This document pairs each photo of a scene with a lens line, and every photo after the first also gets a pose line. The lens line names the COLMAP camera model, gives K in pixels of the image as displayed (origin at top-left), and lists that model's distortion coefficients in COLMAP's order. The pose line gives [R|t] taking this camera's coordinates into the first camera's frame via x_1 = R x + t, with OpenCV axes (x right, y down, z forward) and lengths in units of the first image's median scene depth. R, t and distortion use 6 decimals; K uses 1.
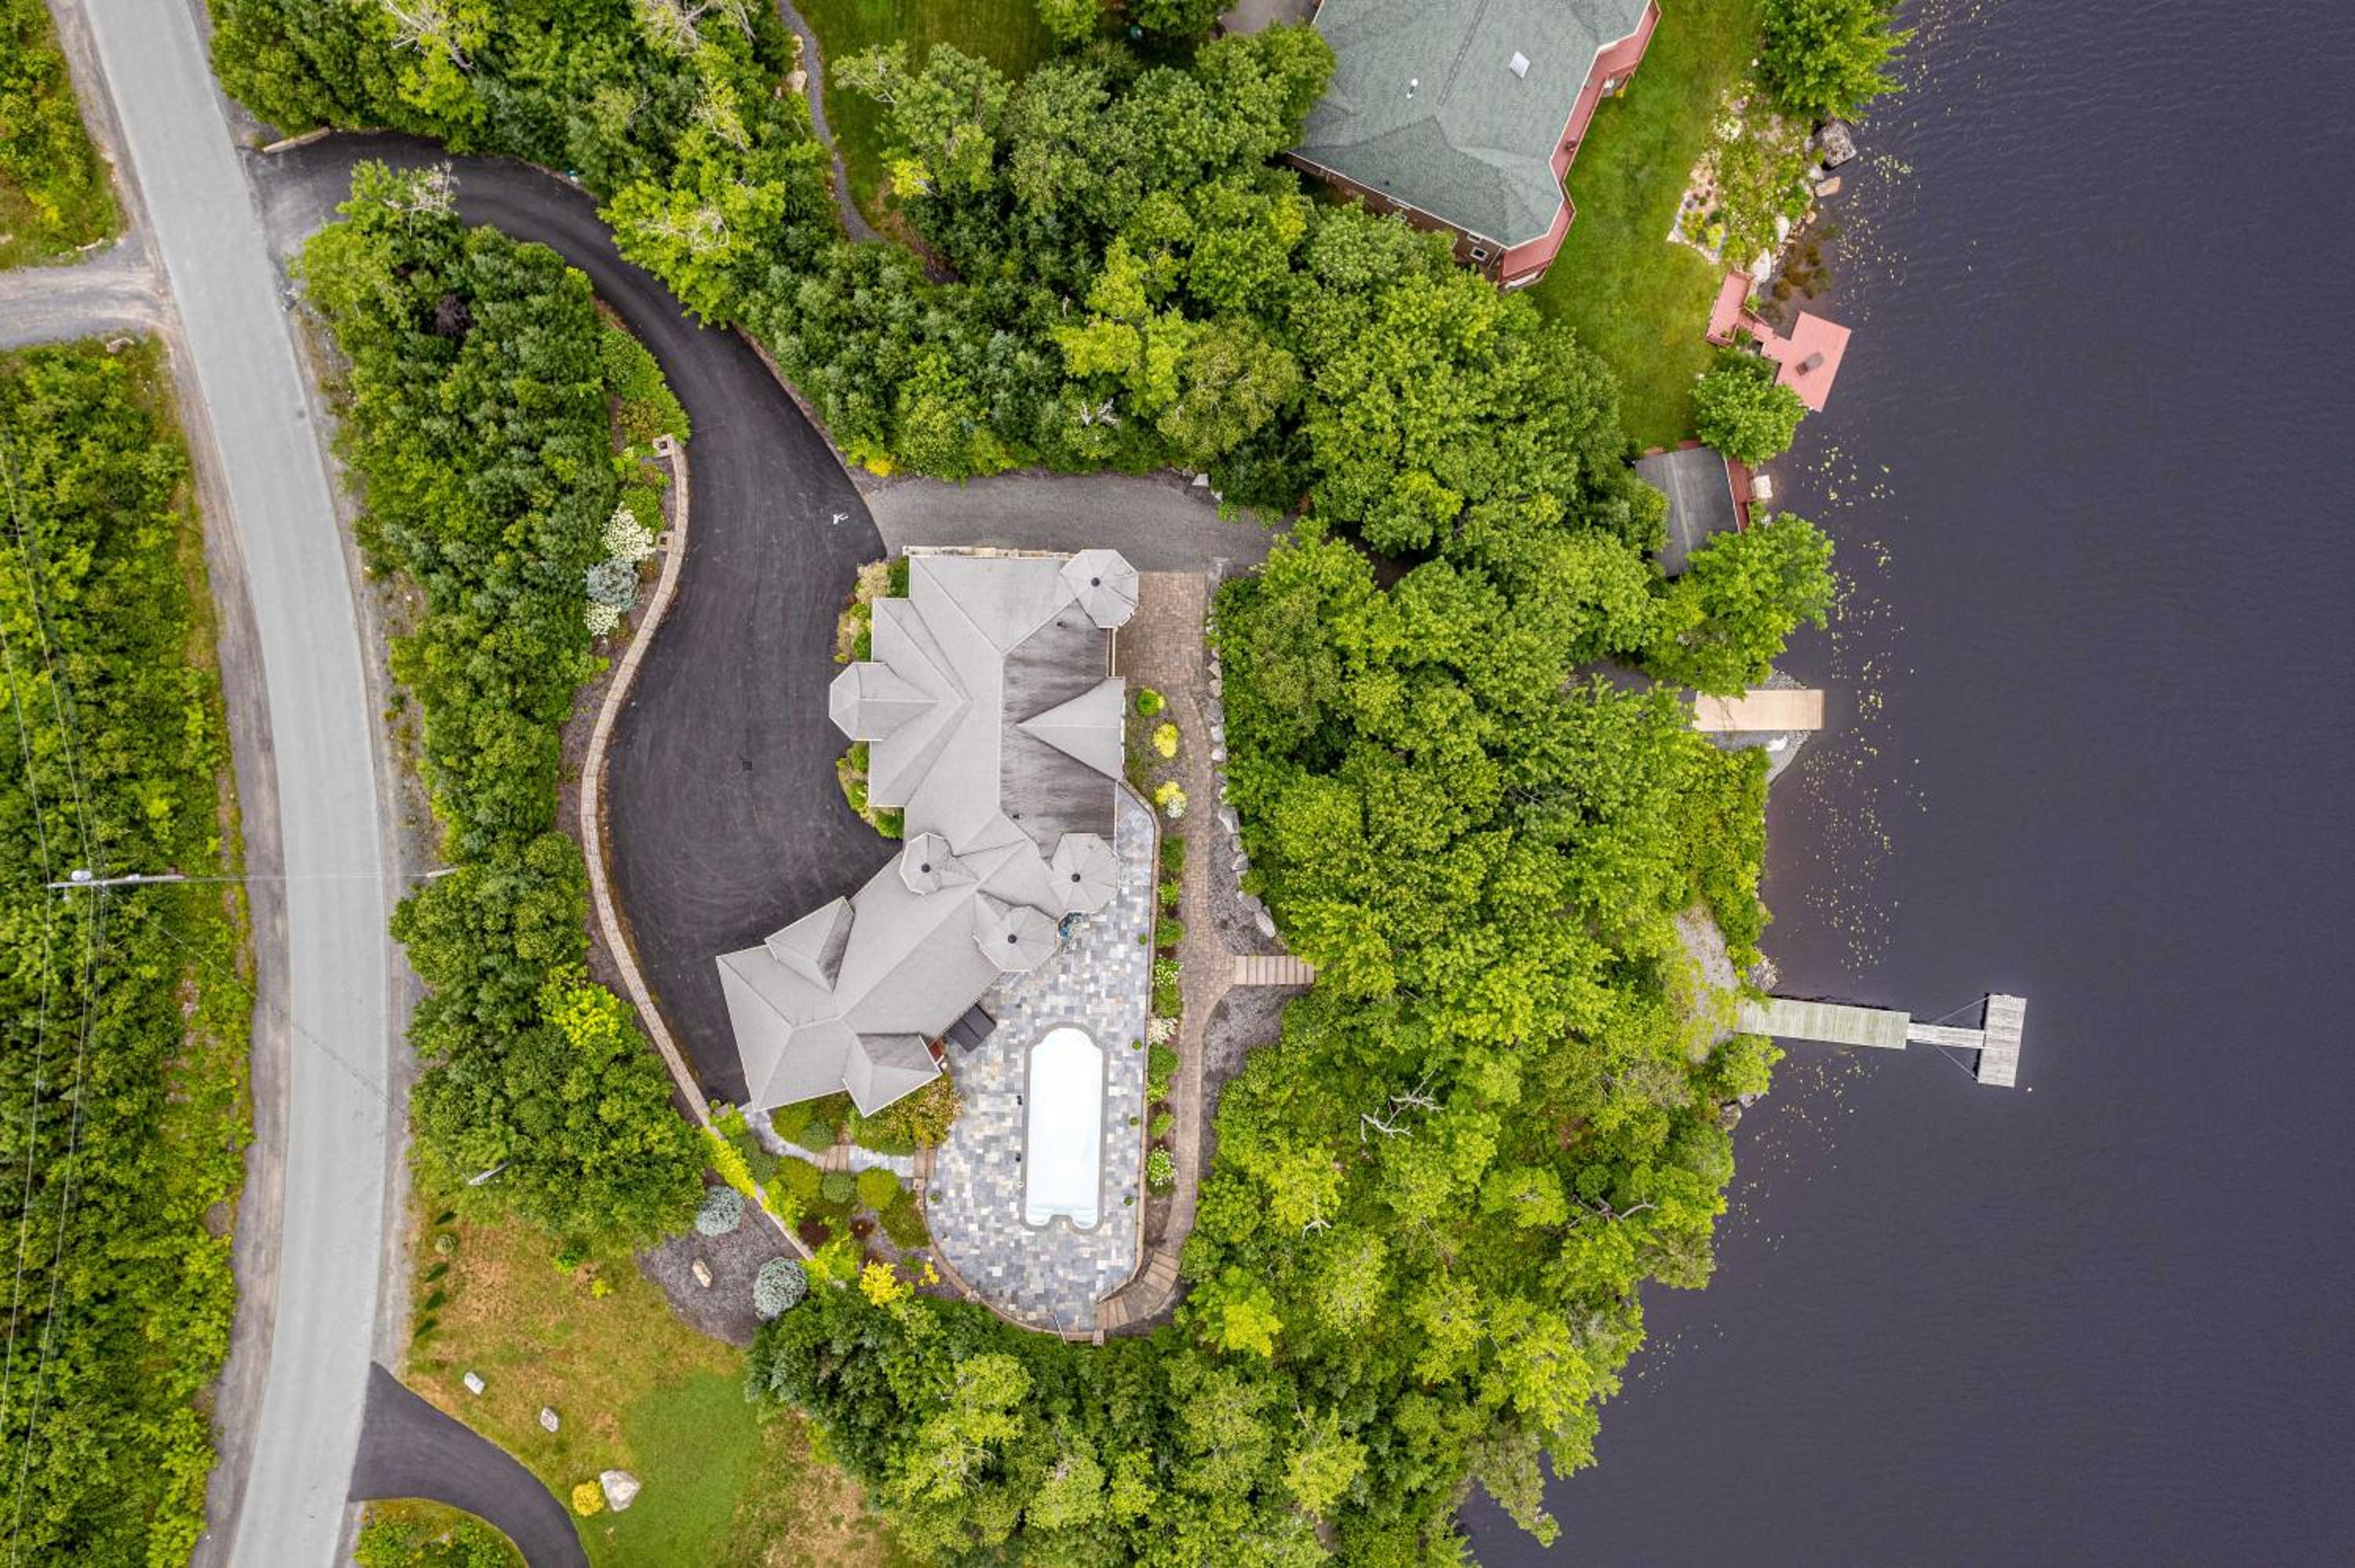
lens RADIAL K [[1515.2, 0, 1177.5], [0, 1515.2, 784.0], [0, 0, 1]] dist [-0.067617, 0.055472]
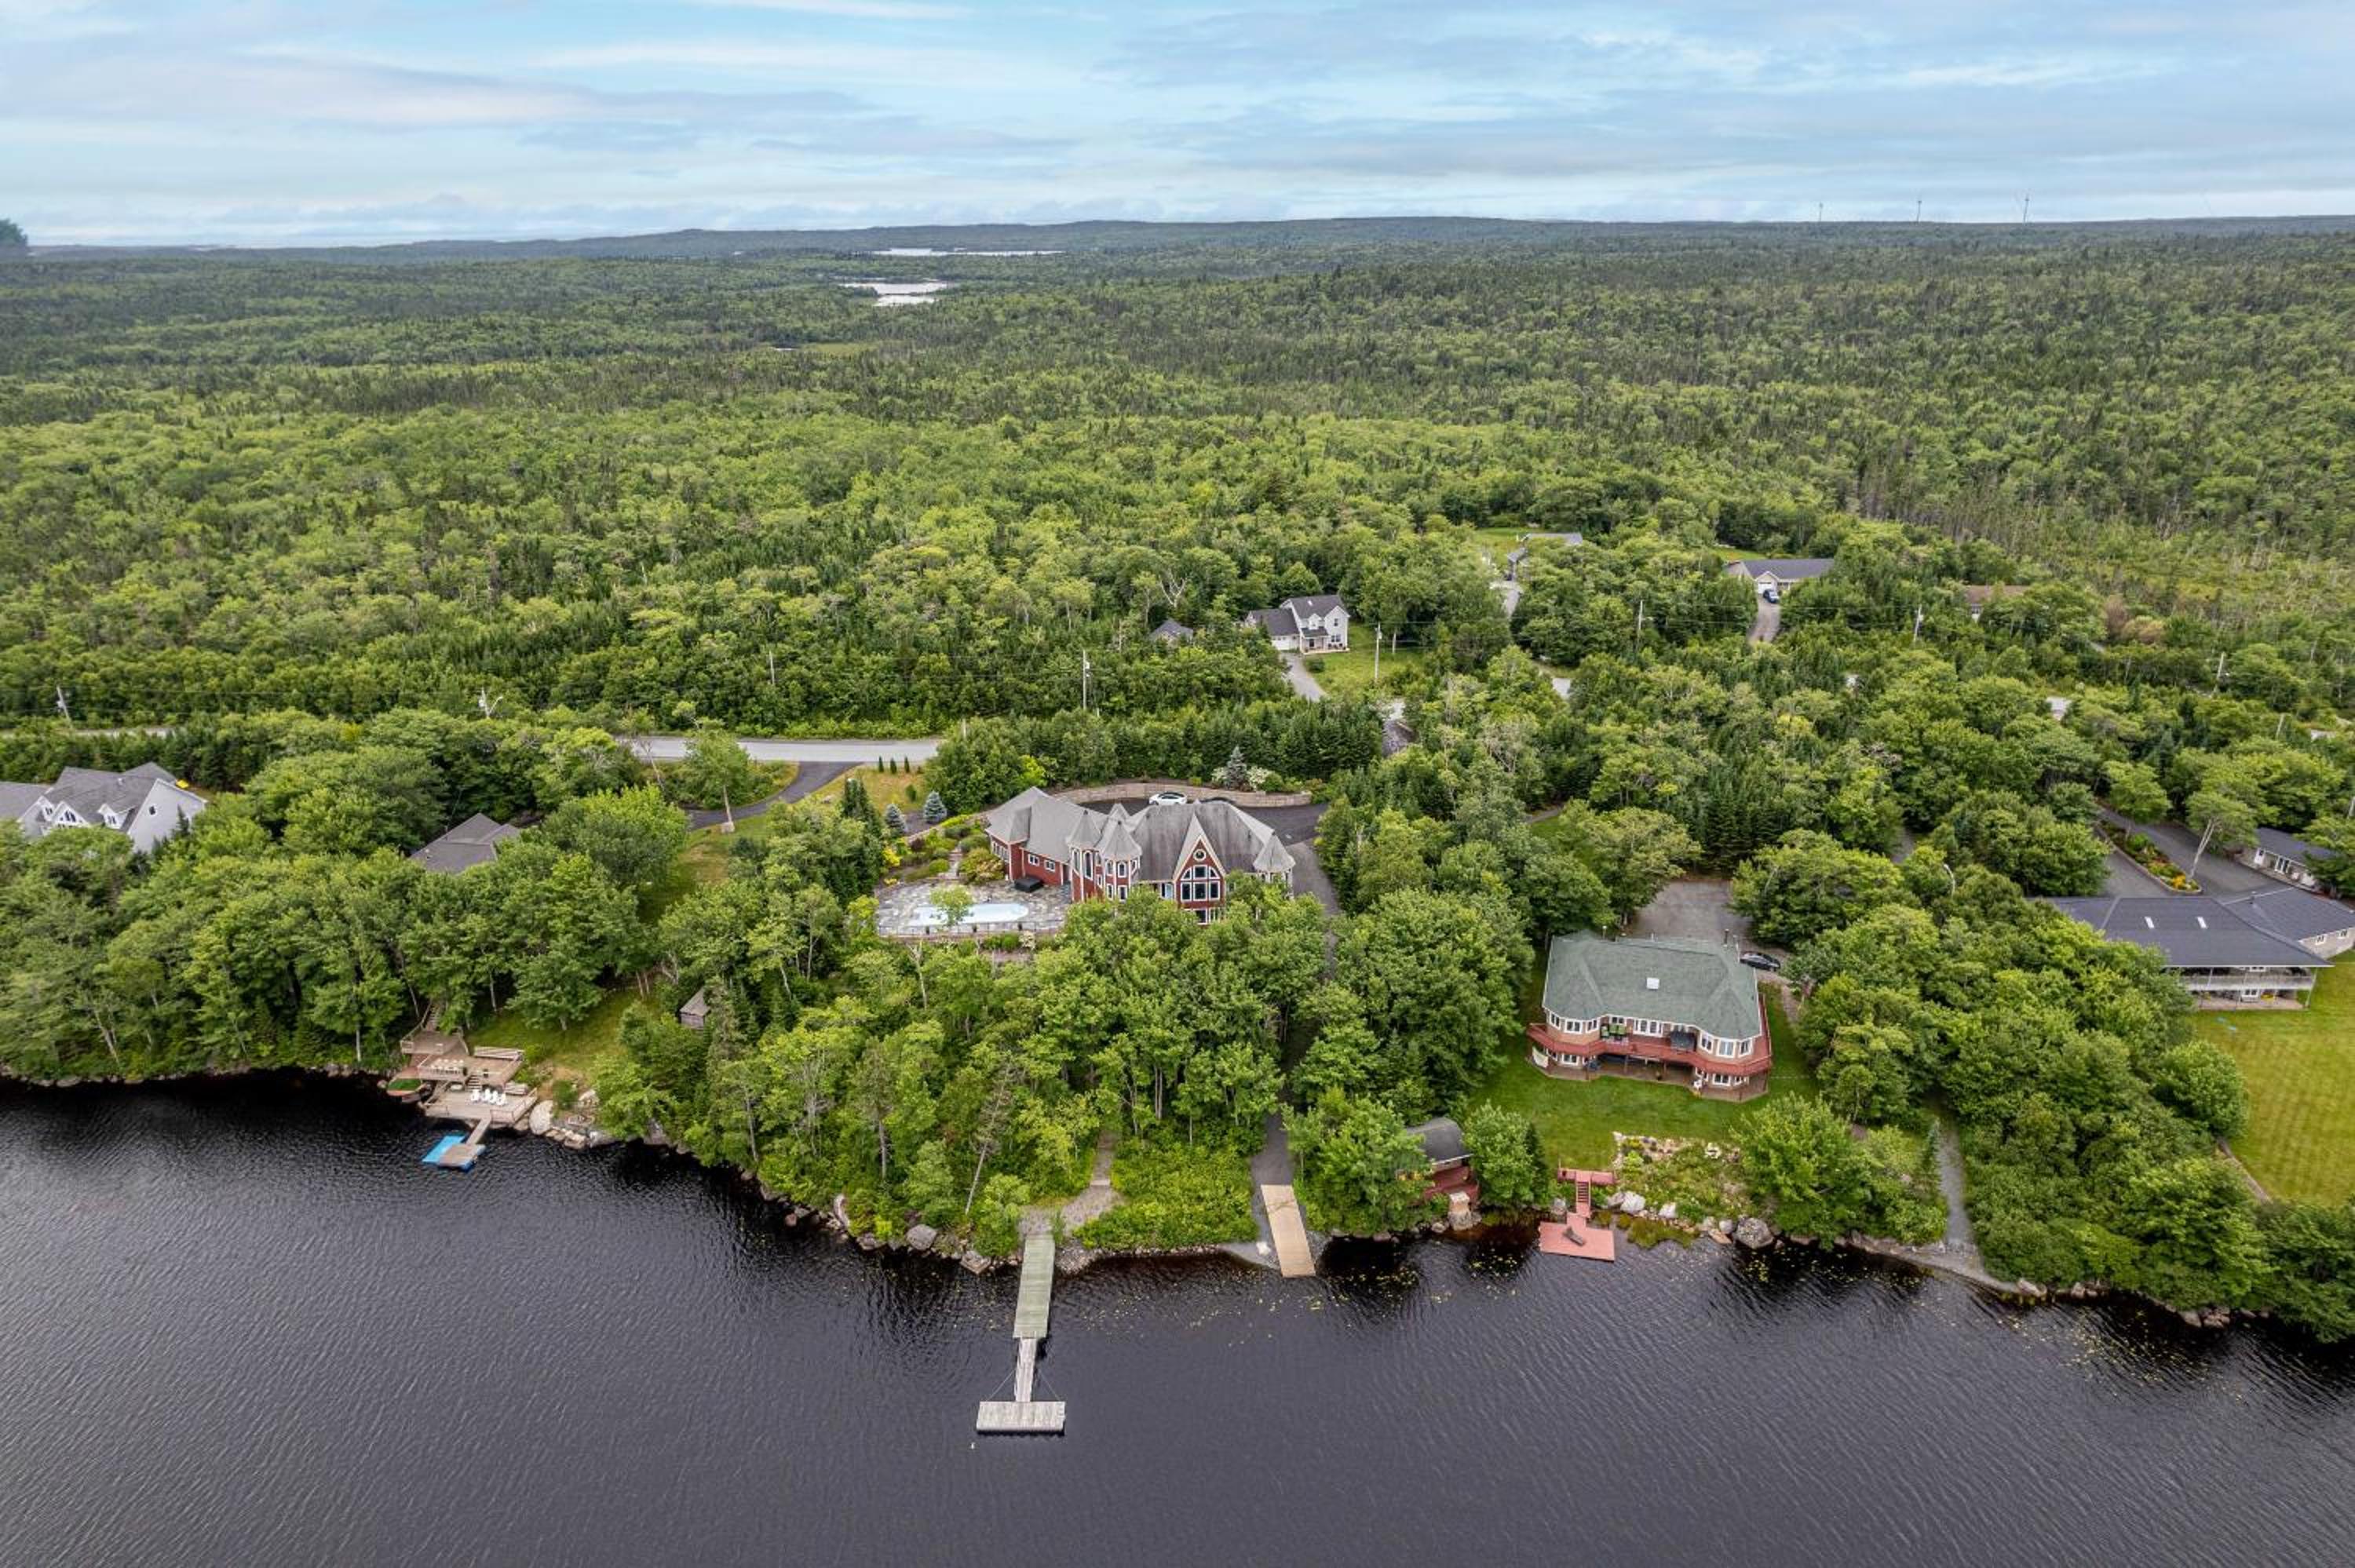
lens RADIAL K [[1515.2, 0, 1177.5], [0, 1515.2, 784.0], [0, 0, 1]] dist [-0.067617, 0.055472]
pose [[0.122207, 0.342624, -0.931490, 1.400835], [-0.992490, 0.037164, -0.116540, 0.171109], [-0.005311, 0.938737, 0.344593, 0.229017]]
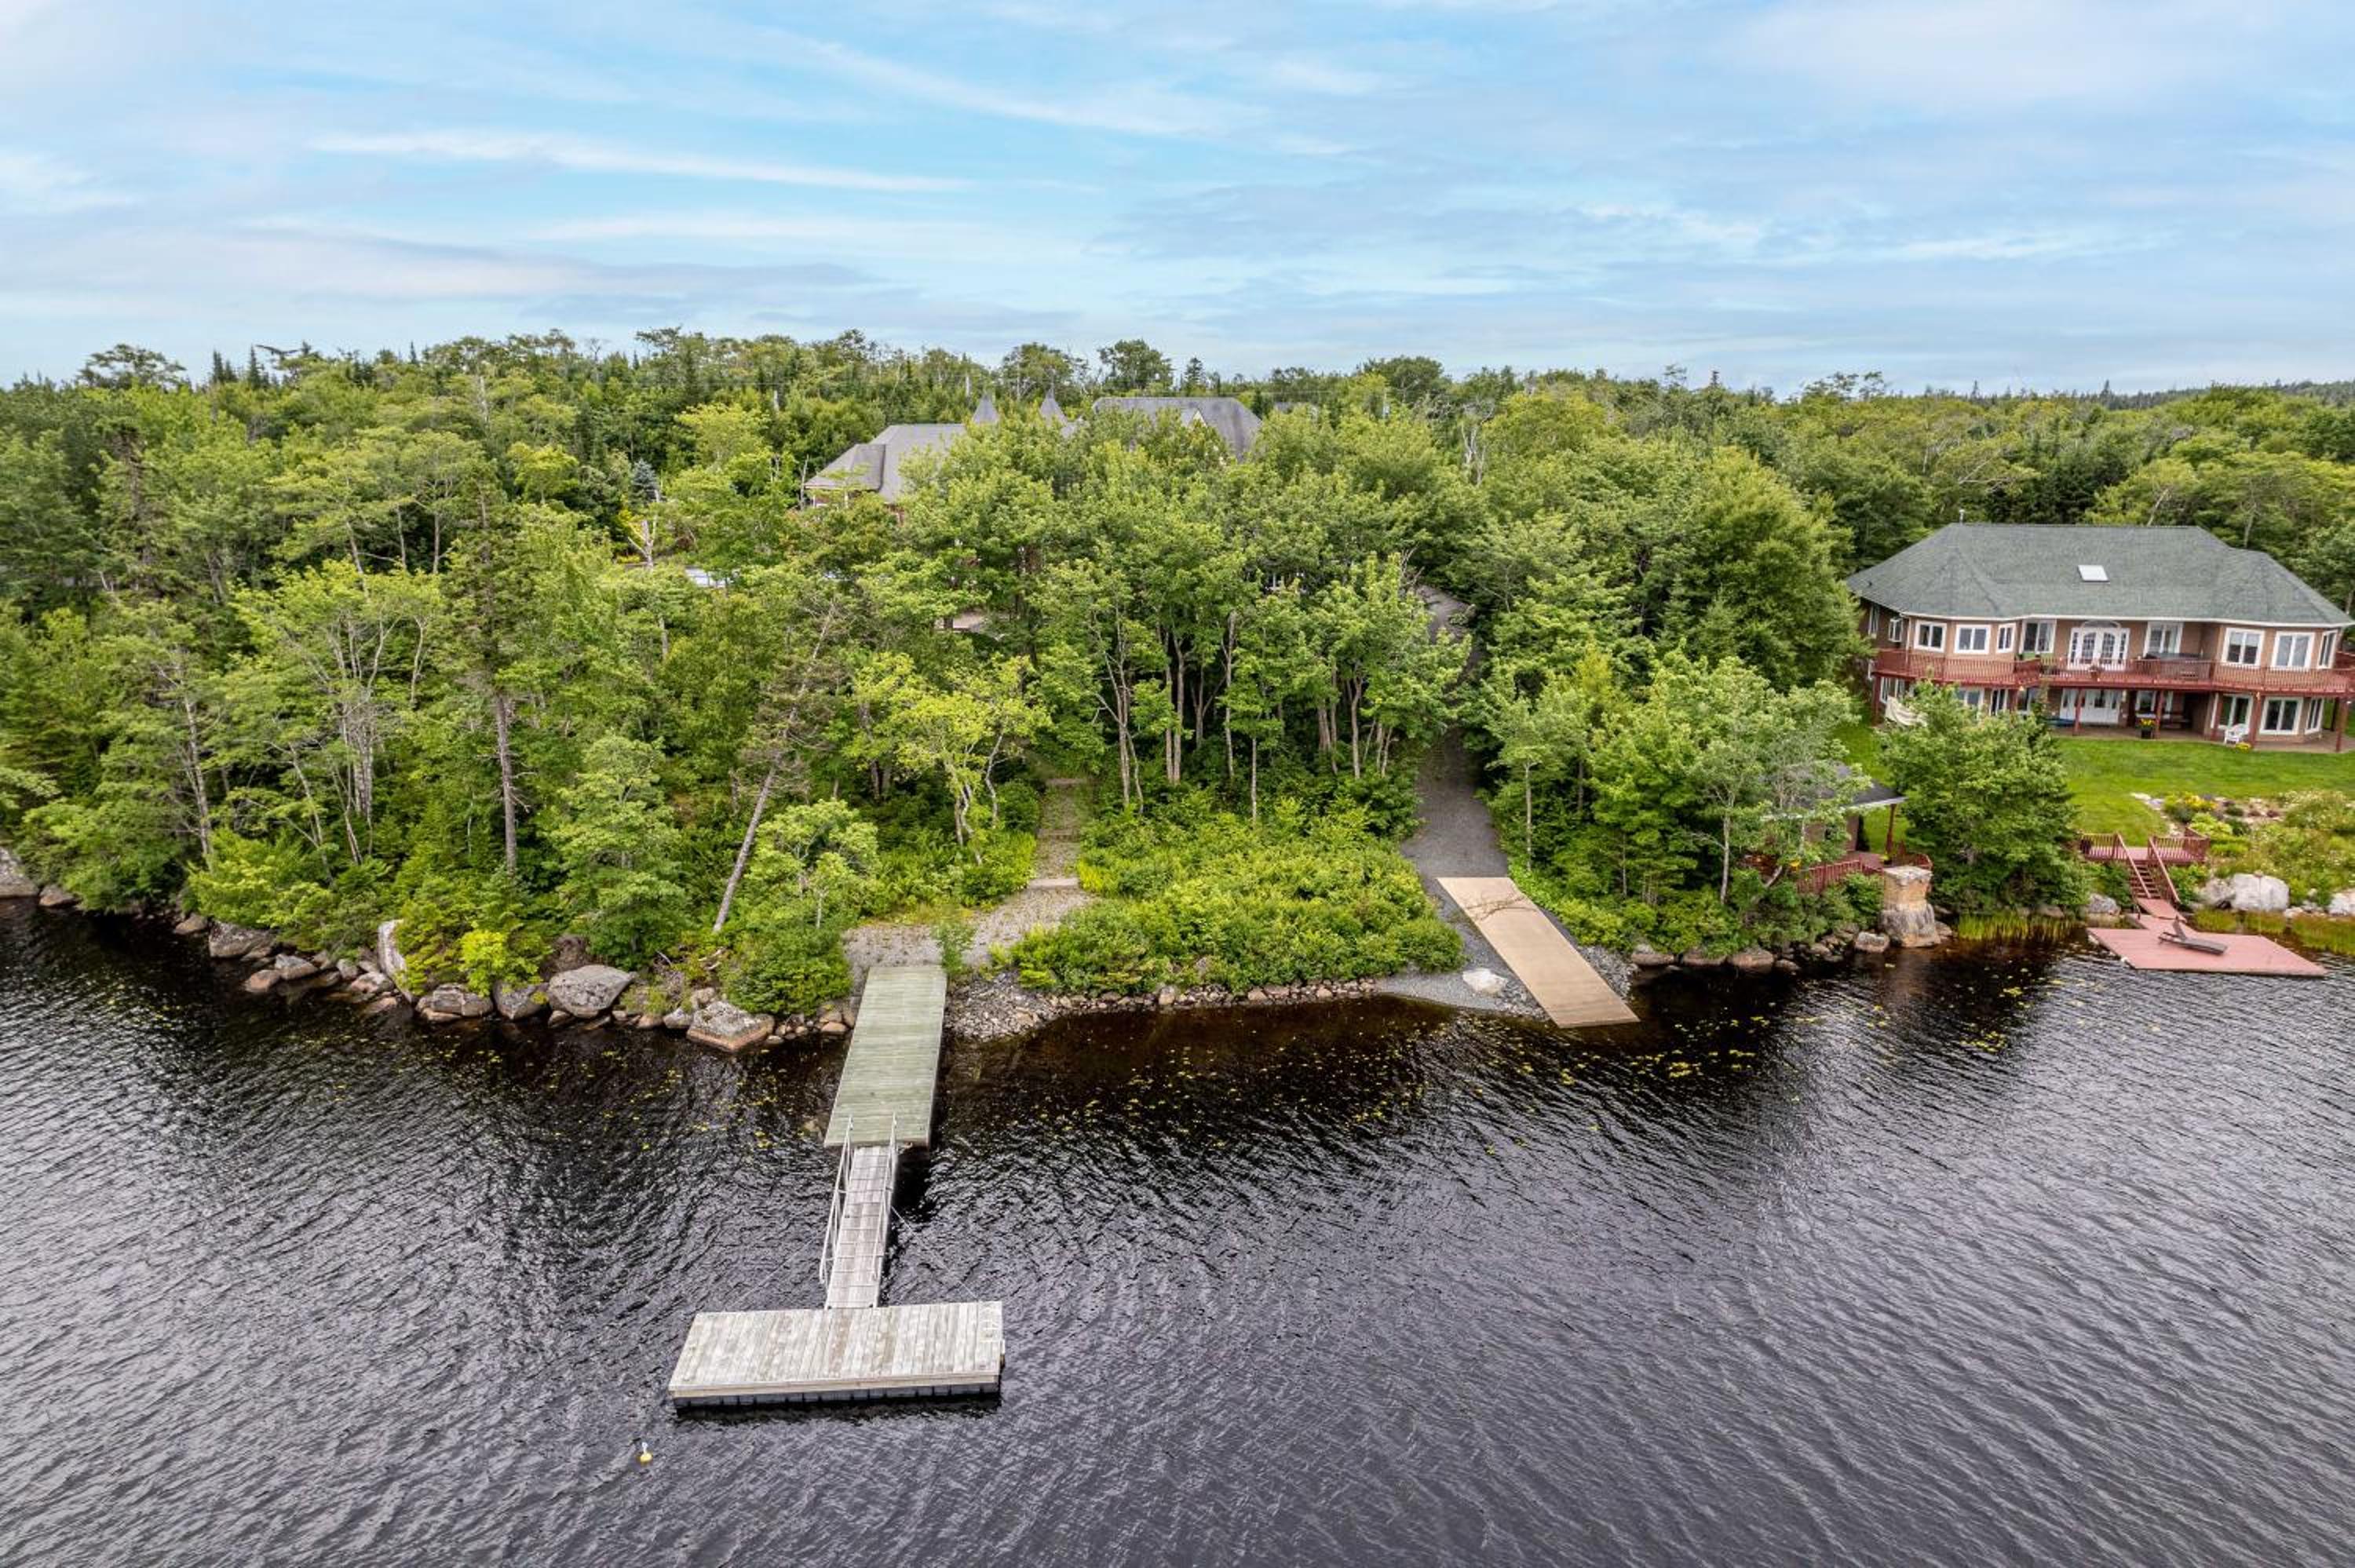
lens RADIAL K [[1515.2, 0, 1177.5], [0, 1515.2, 784.0], [0, 0, 1]] dist [-0.067617, 0.055472]
pose [[0.216993, 0.210309, -0.953249, 0.823127], [-0.976069, 0.032467, -0.215025, 0.169654], [-0.014272, 0.977096, 0.212321, 0.841767]]
